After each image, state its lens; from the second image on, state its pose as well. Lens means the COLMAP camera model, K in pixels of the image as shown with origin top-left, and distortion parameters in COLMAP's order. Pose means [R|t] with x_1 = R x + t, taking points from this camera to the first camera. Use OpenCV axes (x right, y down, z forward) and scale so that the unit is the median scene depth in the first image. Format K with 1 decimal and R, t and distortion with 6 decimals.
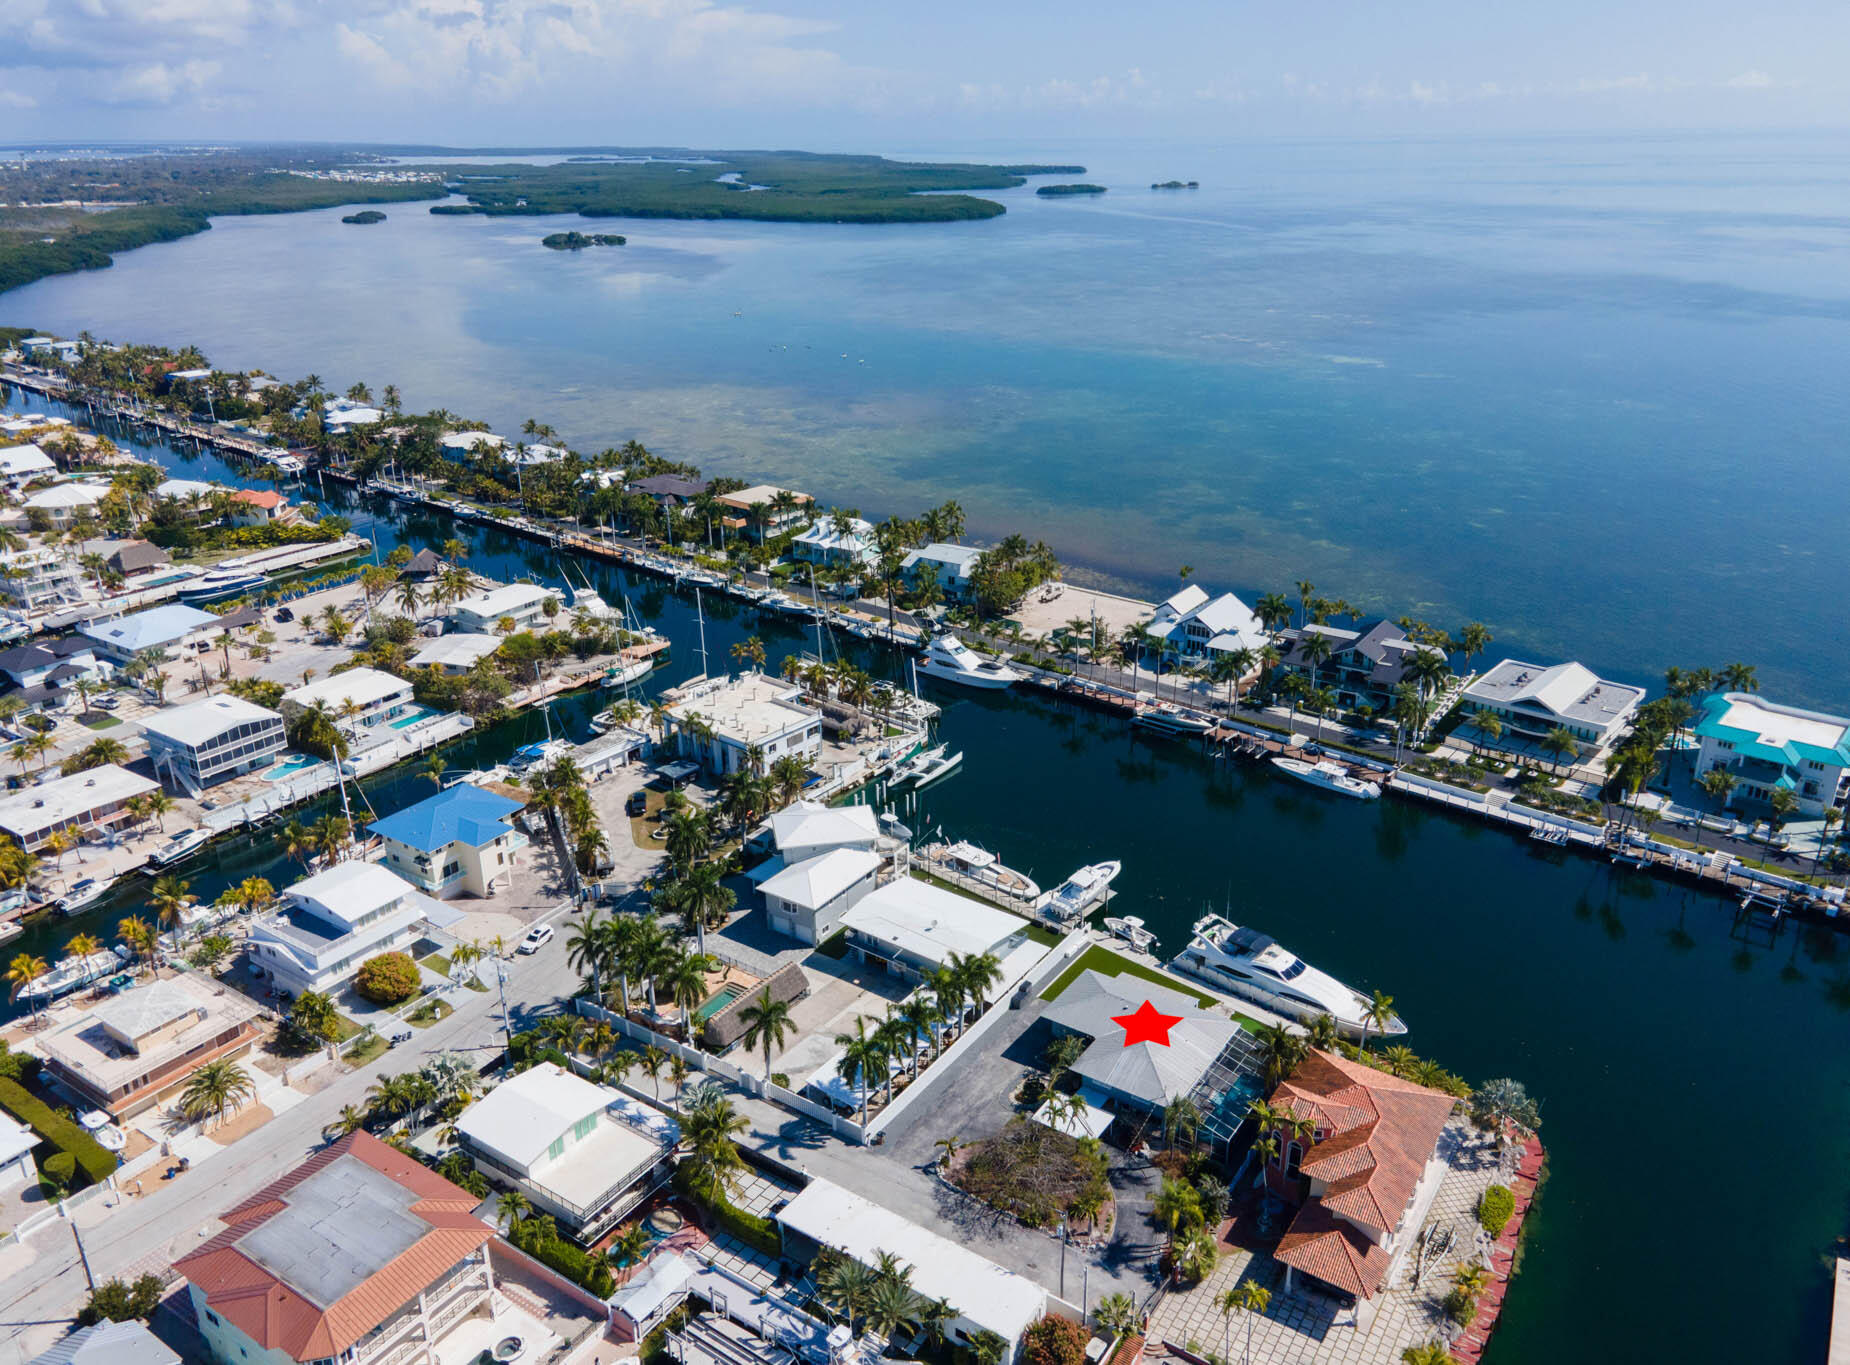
lens RADIAL K [[1367.6, 0, 925.0], [0, 1367.6, 682.5], [0, 0, 1]] dist [0.027103, 0.000246]
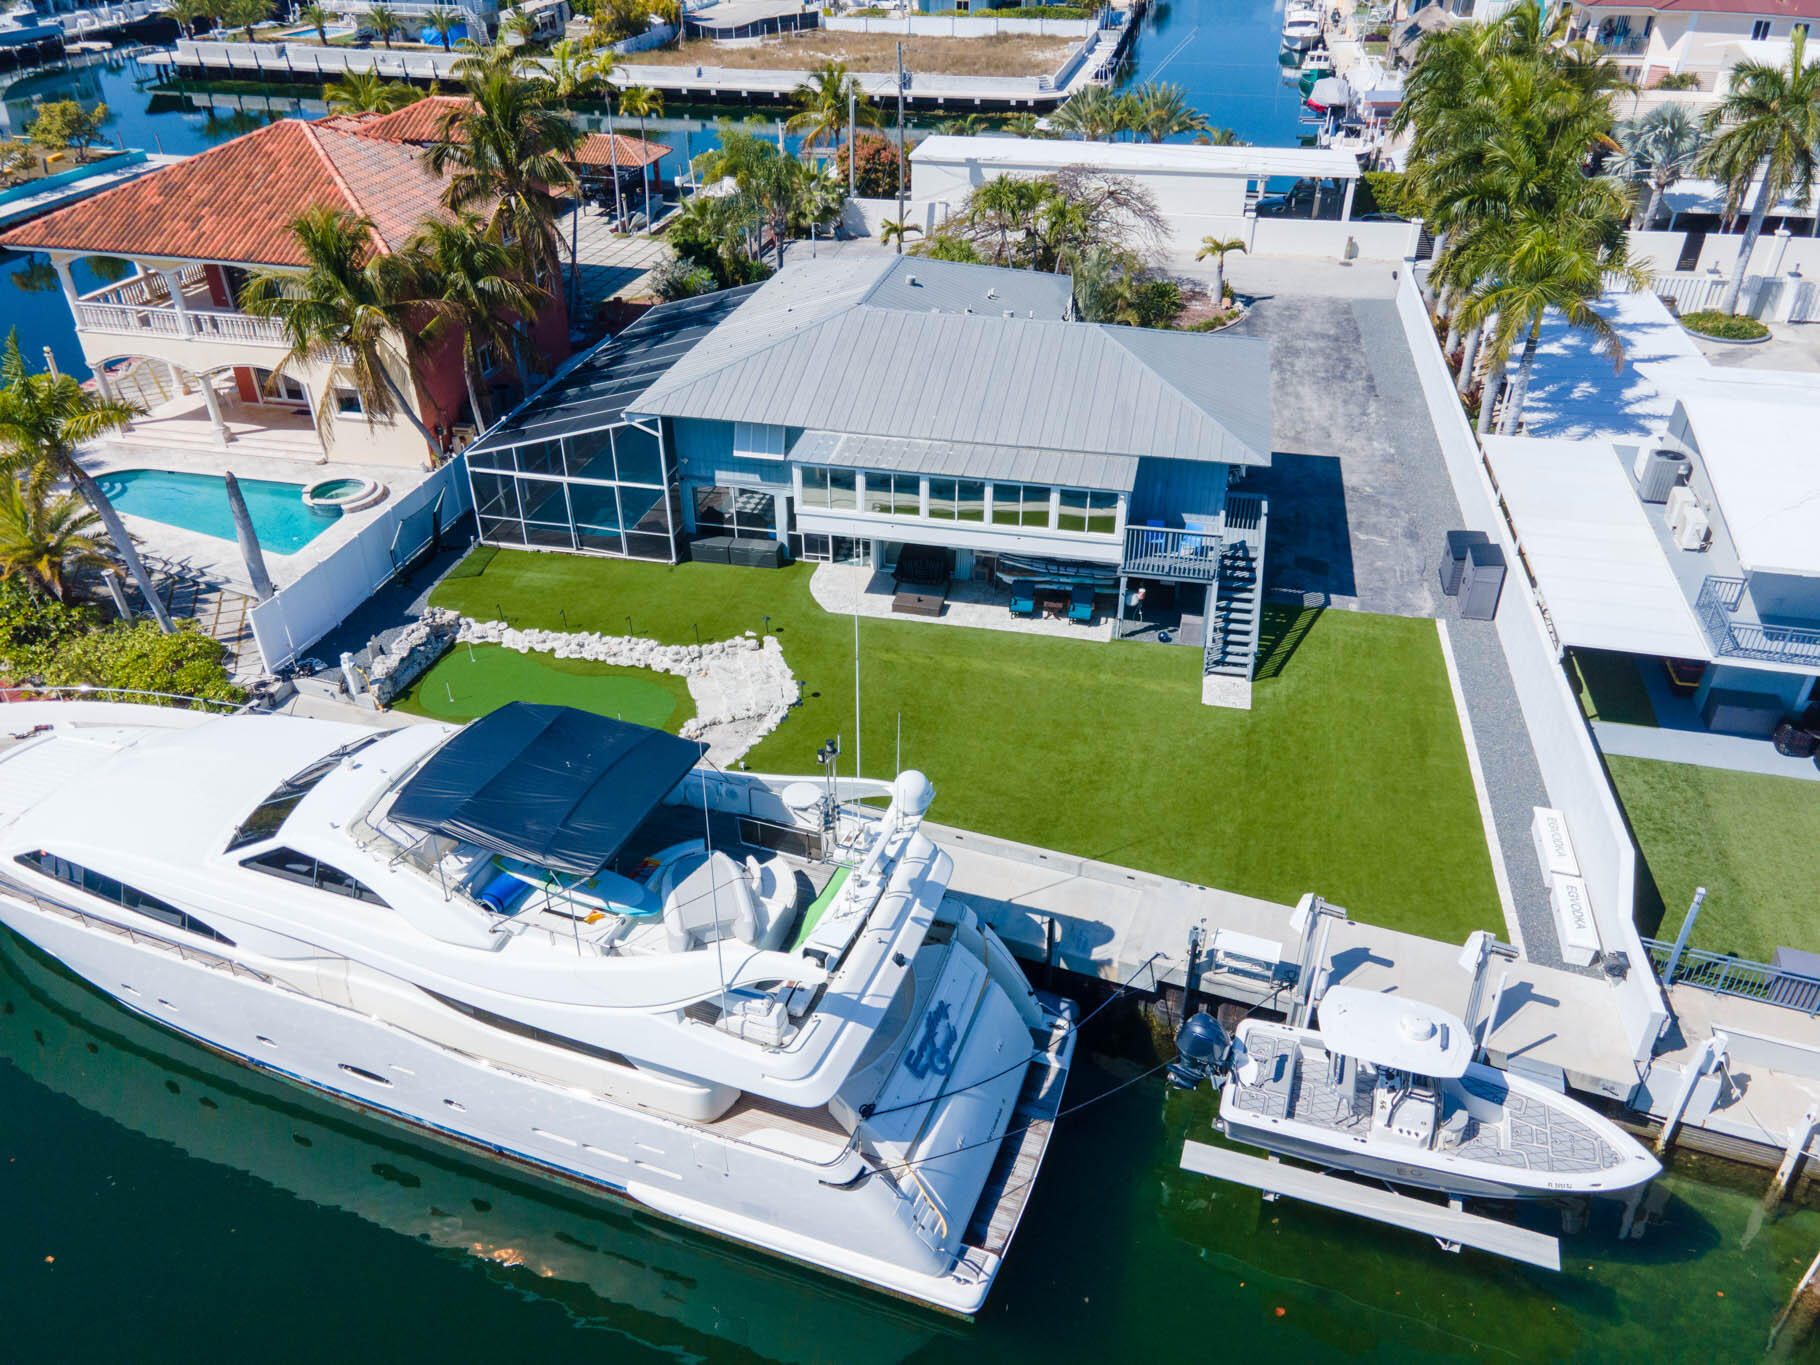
lens RADIAL K [[1324.8, 0, 914.6], [0, 1324.8, 675.4], [0, 0, 1]] dist [0.038399, 0.011528]
pose [[-0.923313, 0.213961, -0.318925, 0.185993], [-0.131326, 0.604471, 0.785728, 0.043938], [0.360896, 0.767356, -0.530018, 0.823977]]
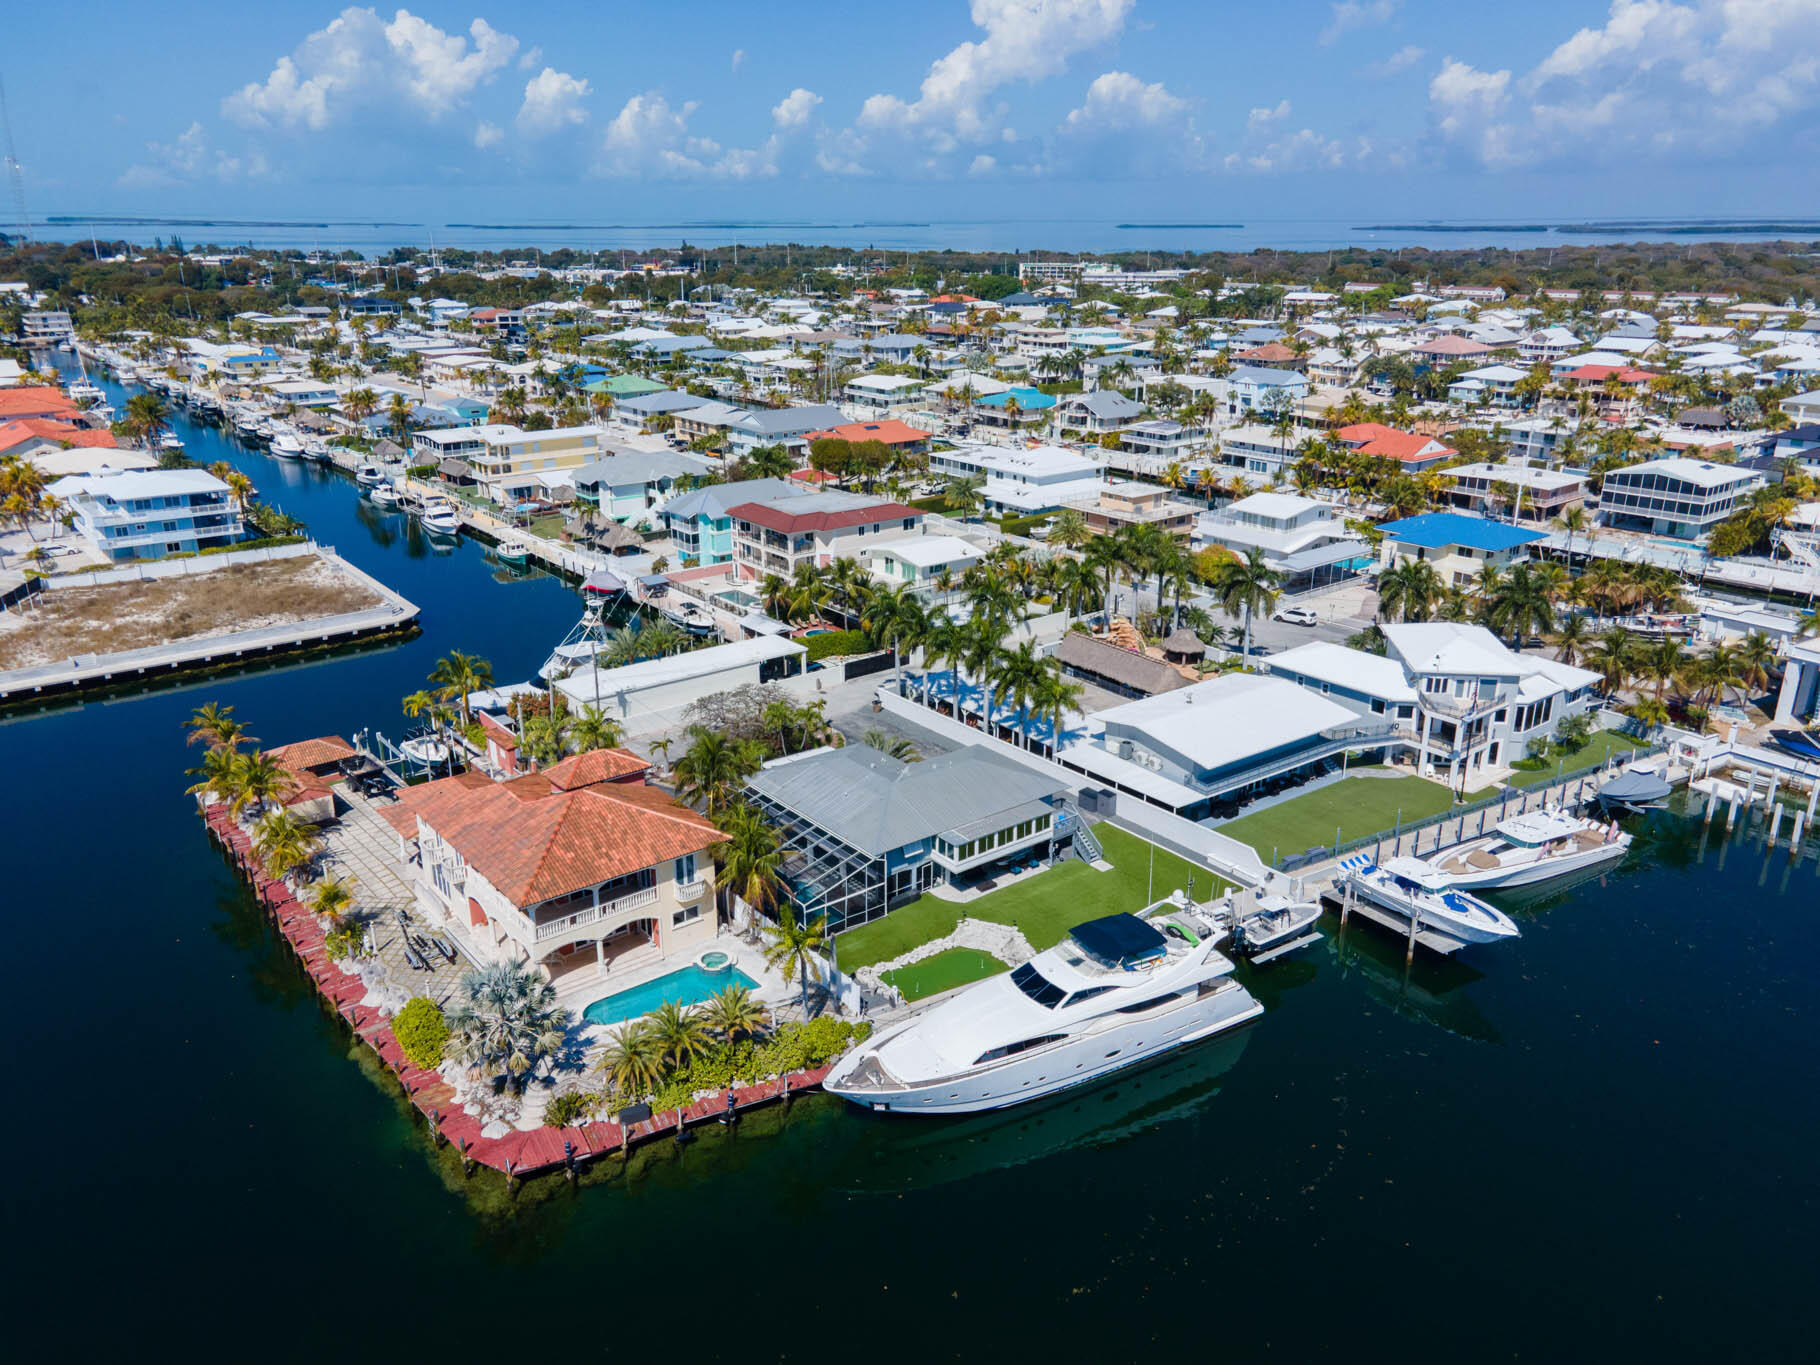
lens RADIAL K [[1337.3, 0, 911.4], [0, 1337.3, 675.0], [0, 0, 1]] dist [0.025573, 0.036255]
pose [[-0.288096, 0.321067, -0.902174, 0.510207], [-0.350671, 0.841304, 0.411386, -0.051650], [0.891084, 0.434885, -0.129787, 0.725100]]
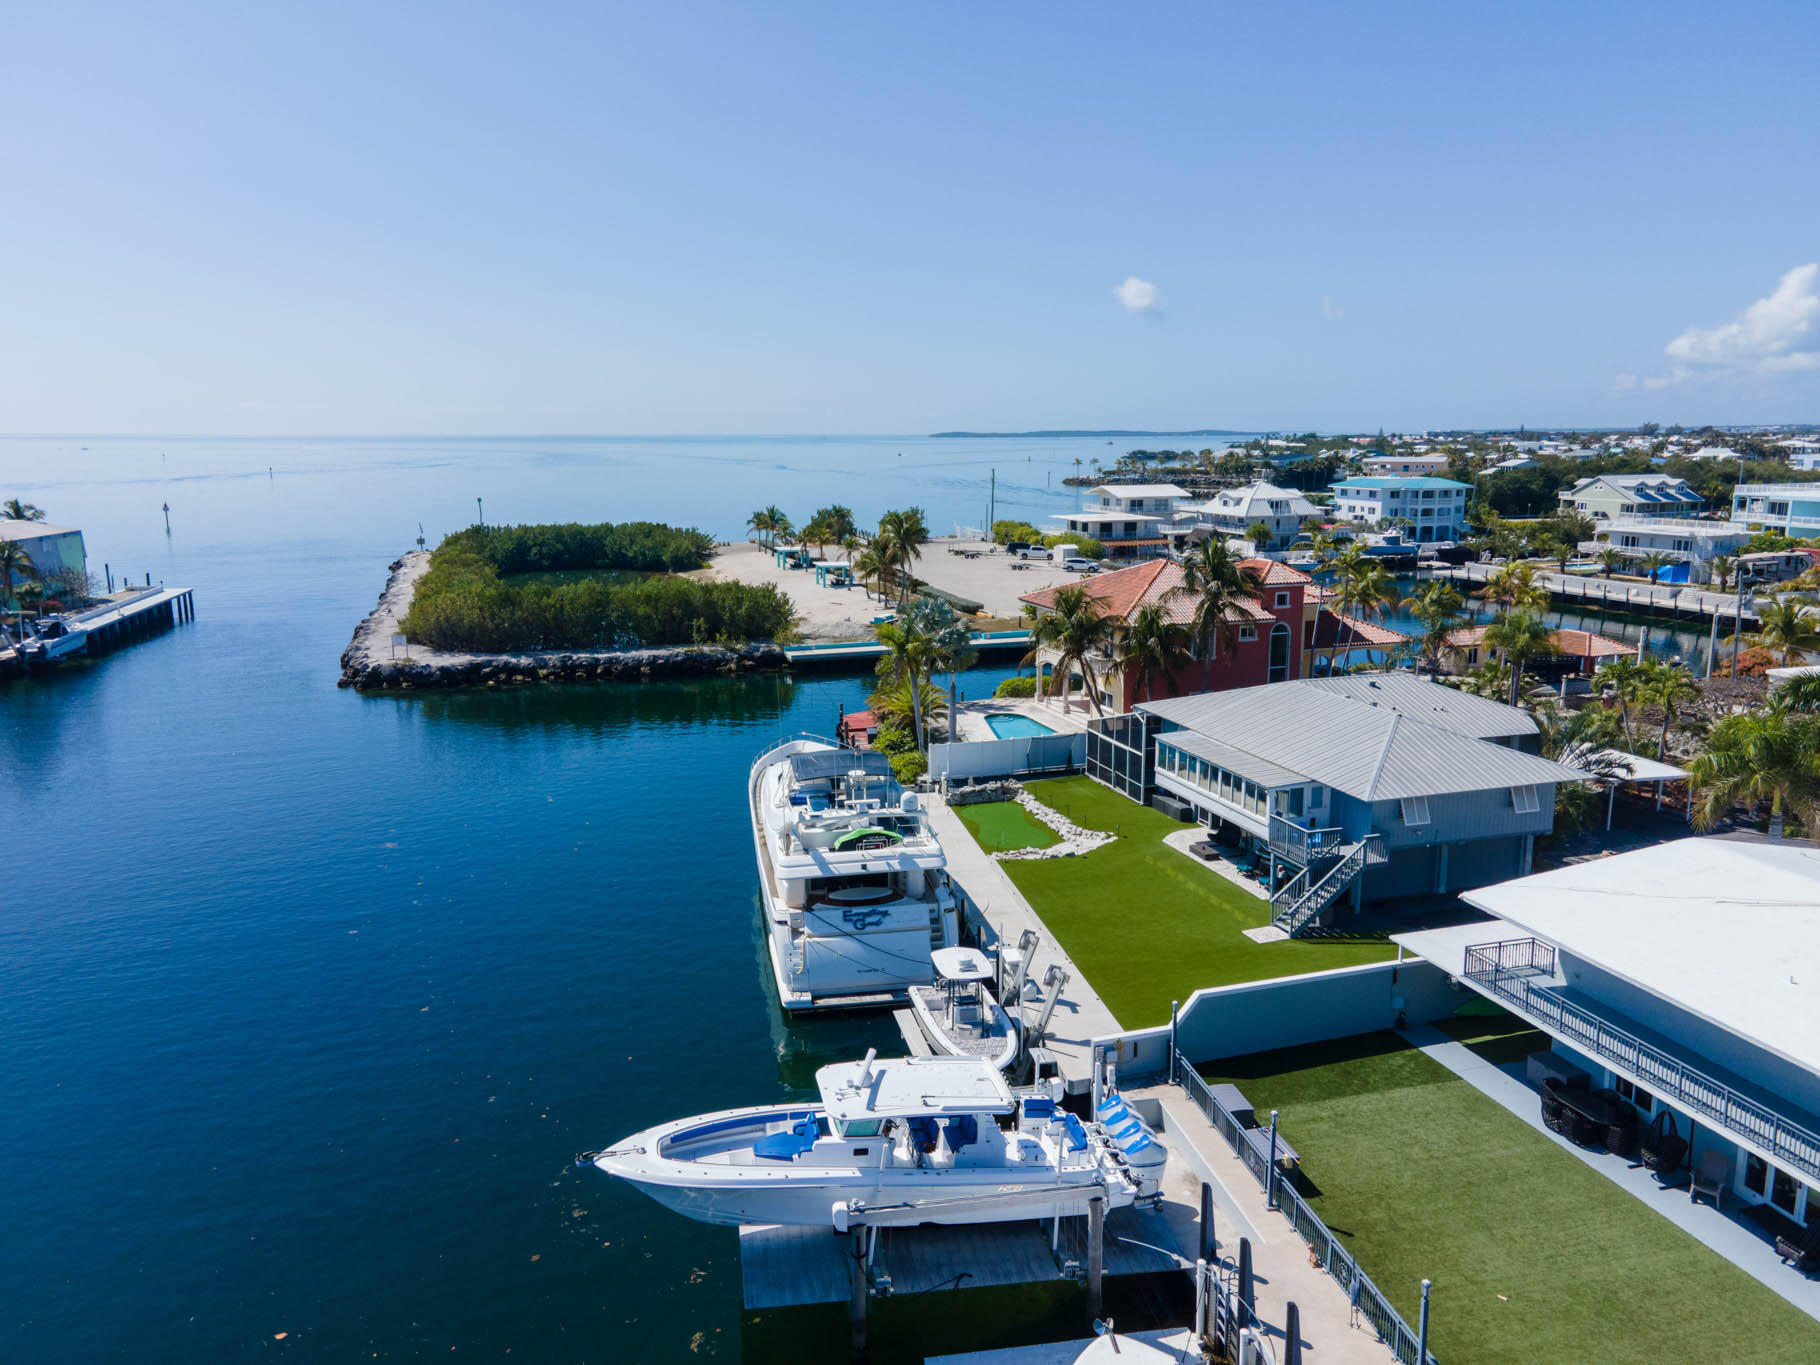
lens RADIAL K [[1324.8, 0, 914.6], [0, 1324.8, 675.4], [0, 0, 1]] dist [0.038399, 0.011528]
pose [[-0.800537, -0.095379, 0.591644, 0.014355], [0.231547, 0.861358, 0.452159, 0.011763], [-0.552744, 0.498964, -0.667465, 0.918093]]
